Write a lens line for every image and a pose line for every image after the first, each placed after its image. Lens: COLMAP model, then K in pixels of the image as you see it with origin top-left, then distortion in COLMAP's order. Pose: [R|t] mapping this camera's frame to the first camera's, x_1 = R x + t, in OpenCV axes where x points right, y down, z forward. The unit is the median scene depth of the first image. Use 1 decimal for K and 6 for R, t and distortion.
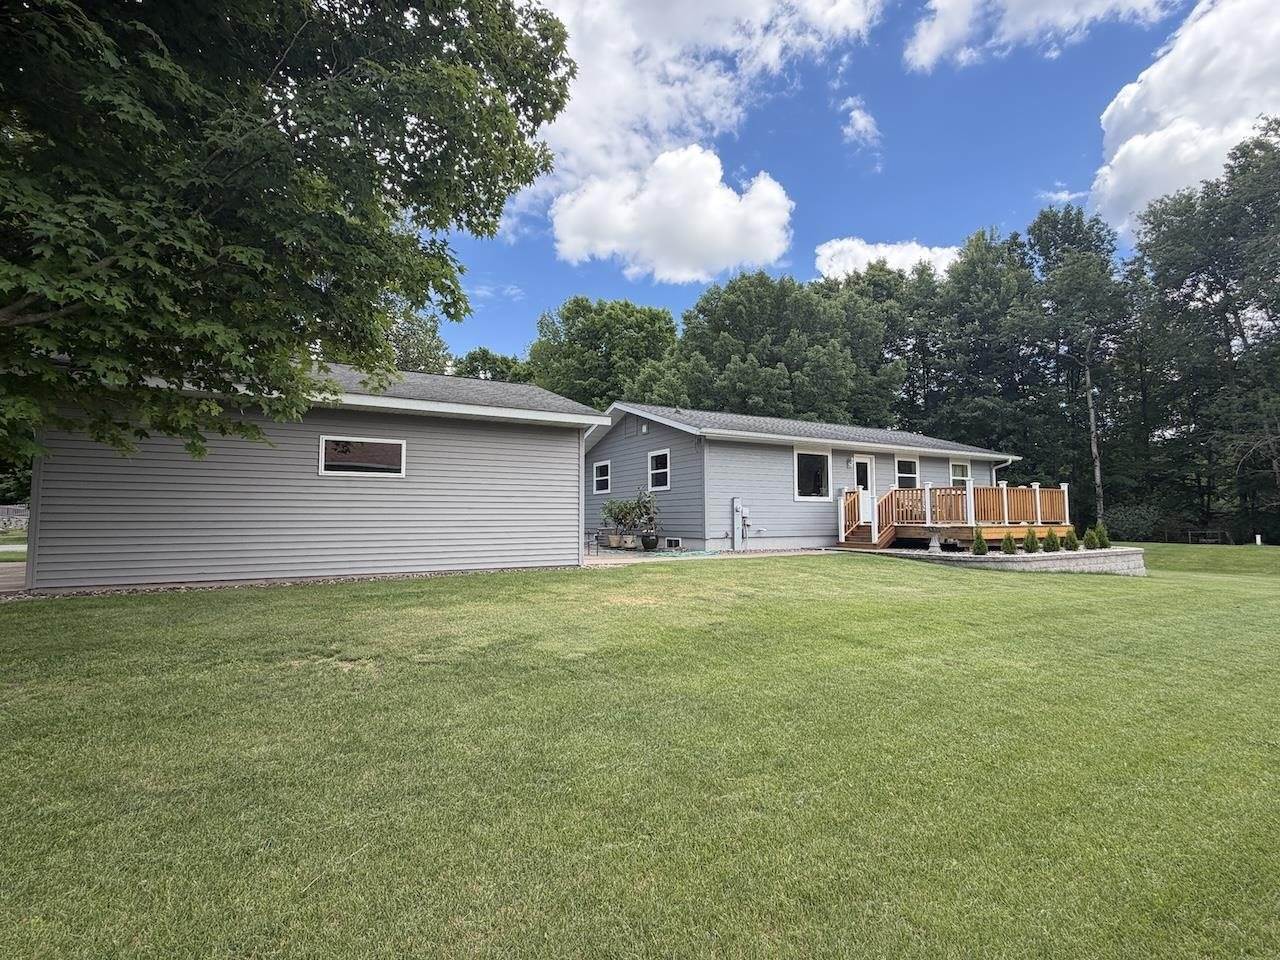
lens RADIAL K [[600.8, 0, 637.3], [0, 600.8, 481.8], [0, 0, 1]] dist [0.008876, -0.000064]
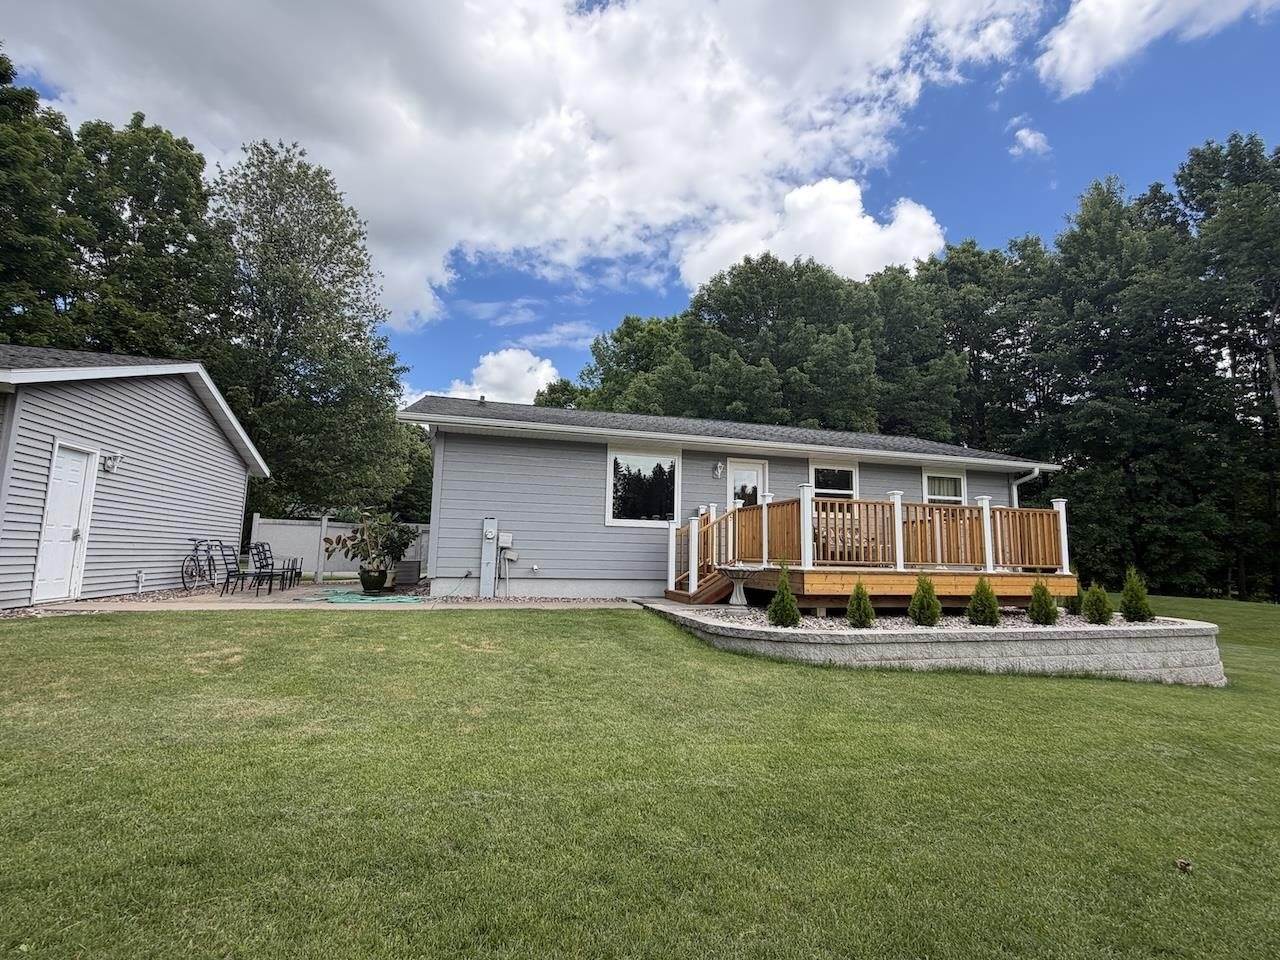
lens RADIAL K [[600.8, 0, 638.5], [0, 600.8, 479.4], [0, 0, 1]] dist [0.008876, -0.000064]
pose [[0.971462, -0.006249, -0.237112, 0.423728], [-0.009357, 0.997865, -0.064636, 0.021882], [0.237009, 0.065011, 0.969330, 0.336476]]
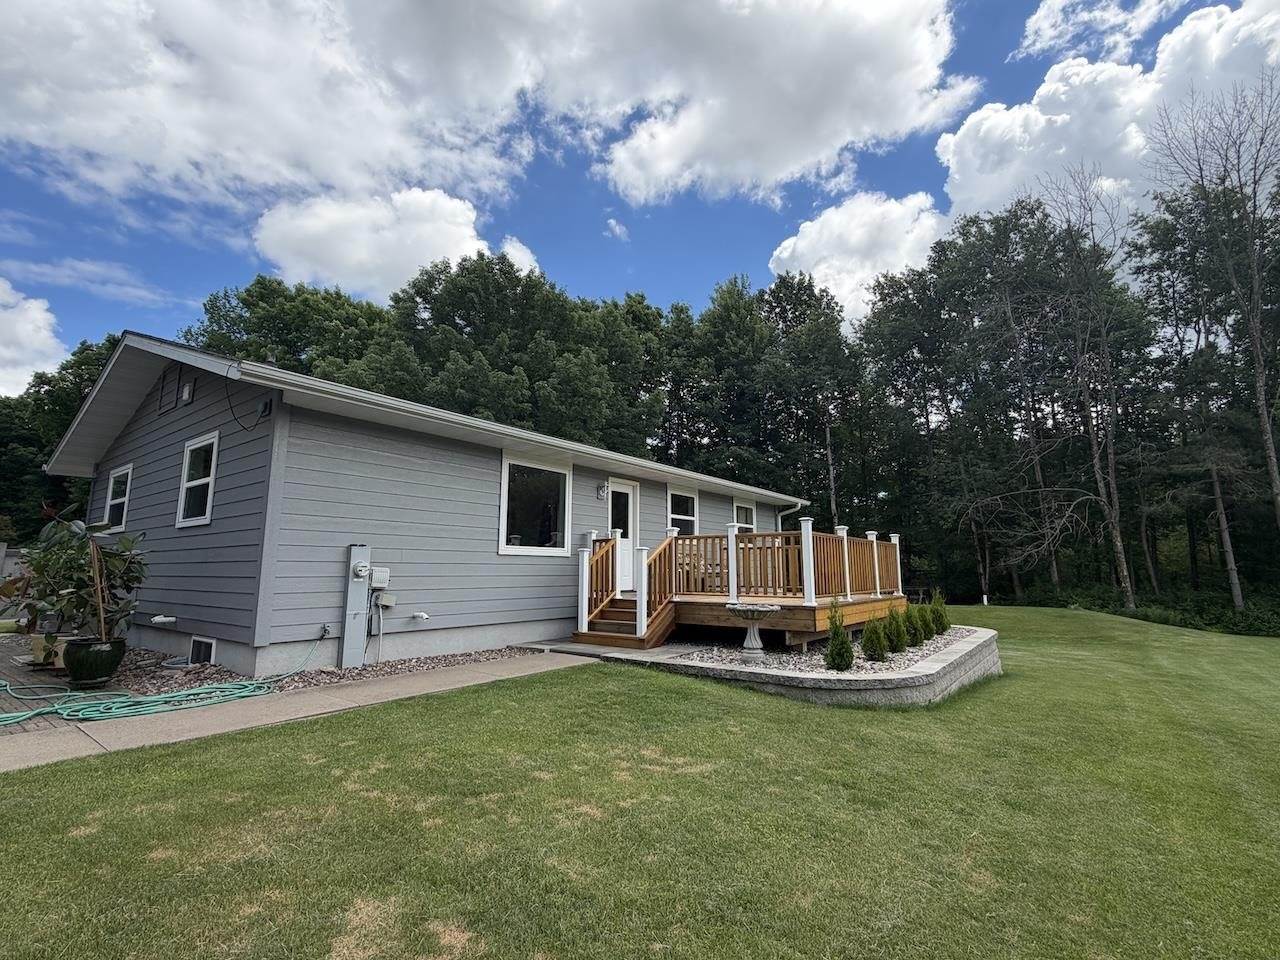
lens RADIAL K [[600.8, 0, 634.8], [0, 600.8, 466.4], [0, 0, 1]] dist [0.008876, -0.000064]
pose [[0.923027, 0.068922, 0.378511, 0.157401], [-0.025338, 0.992577, -0.118947, 0.014412], [-0.383899, 0.100201, 0.917922, 0.440756]]
